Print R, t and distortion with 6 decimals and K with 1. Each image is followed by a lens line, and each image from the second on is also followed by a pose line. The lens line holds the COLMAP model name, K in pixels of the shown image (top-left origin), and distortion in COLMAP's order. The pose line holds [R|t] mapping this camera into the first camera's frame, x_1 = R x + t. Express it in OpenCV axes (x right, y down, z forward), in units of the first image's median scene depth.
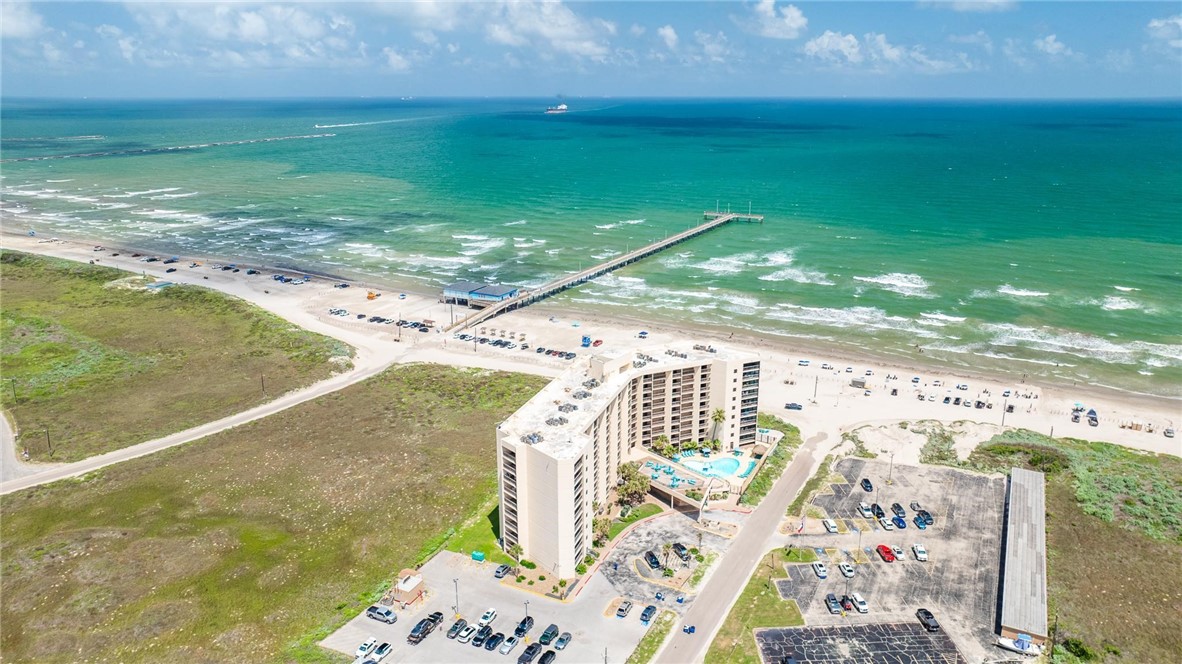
lens RADIAL K [[829.6, 0, 591.0], [0, 829.6, 332.0], [0, 0, 1]] dist [-0.008344, 0.000855]
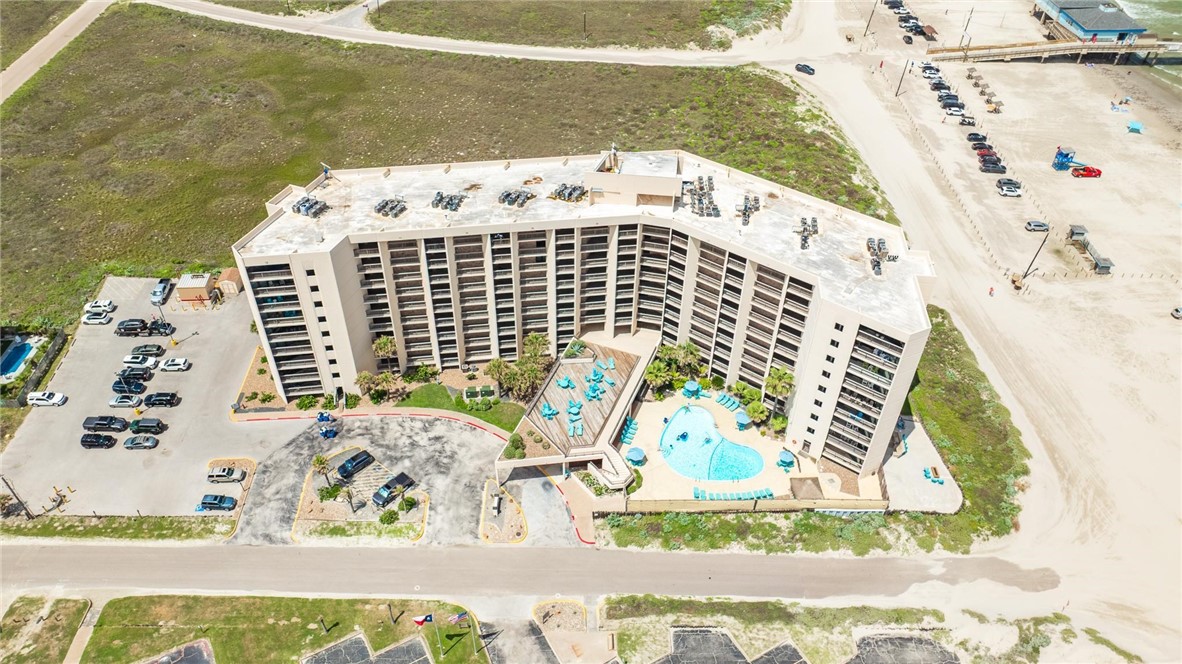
lens RADIAL K [[839.9, 0, 586.0], [0, 839.9, 332.2], [0, 0, 1]] dist [-0.041796, 0.055064]
pose [[0.457850, 0.583743, -0.670536, 0.381864], [-0.255325, 0.808798, 0.529769, -0.143757], [0.851577, -0.071350, 0.519352, 0.585440]]
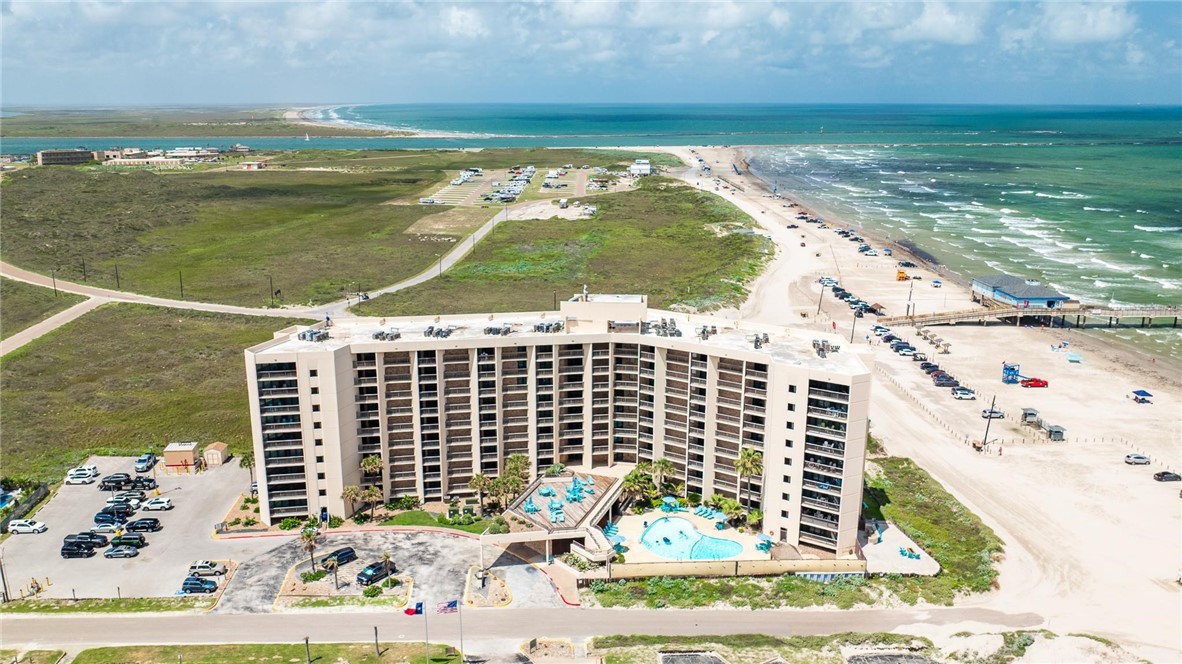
lens RADIAL K [[962.1, 0, 584.7], [0, 962.1, 364.0], [0, 0, 1]] dist [-0.014267, 0.002748]
pose [[0.493026, 0.230280, -0.838985, 0.546923], [-0.240655, 0.962805, 0.122846, -0.008150], [0.836069, 0.141340, 0.530106, 0.527500]]
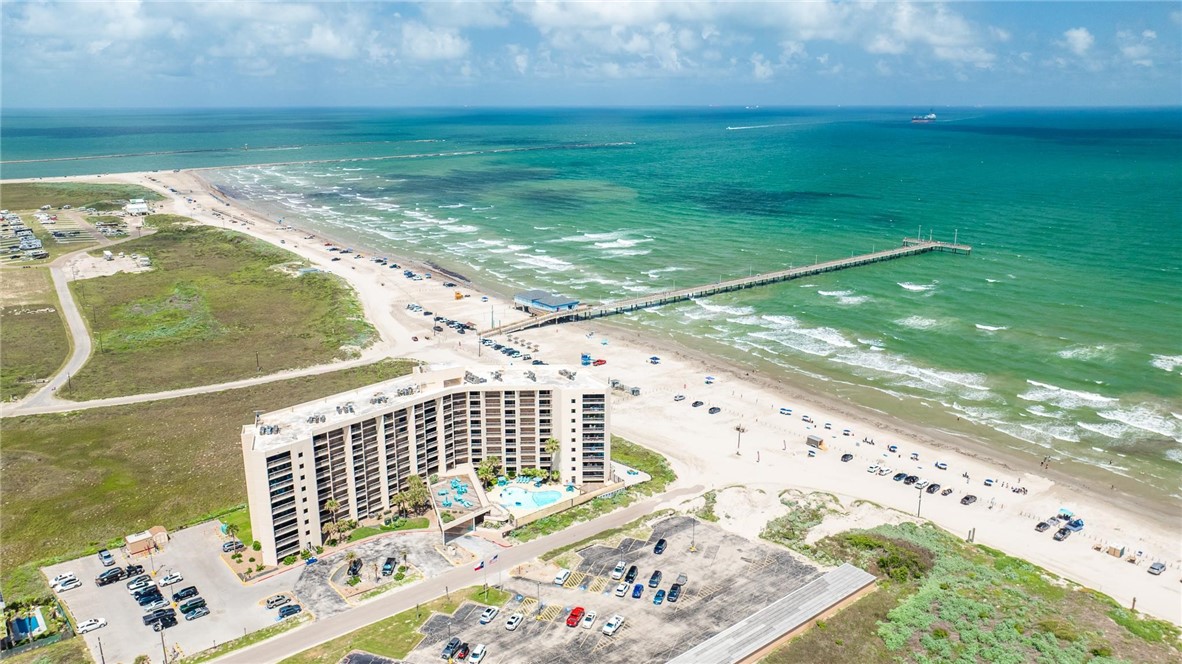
lens RADIAL K [[855.1, 0, 569.9], [0, 855.1, 331.2], [0, 0, 1]] dist [-0.005493, -0.001358]
pose [[0.911515, 0.102500, -0.398289, 0.498928], [-0.109739, 0.993950, 0.004647, -0.032318], [0.396356, 0.039472, 0.917248, 0.096504]]
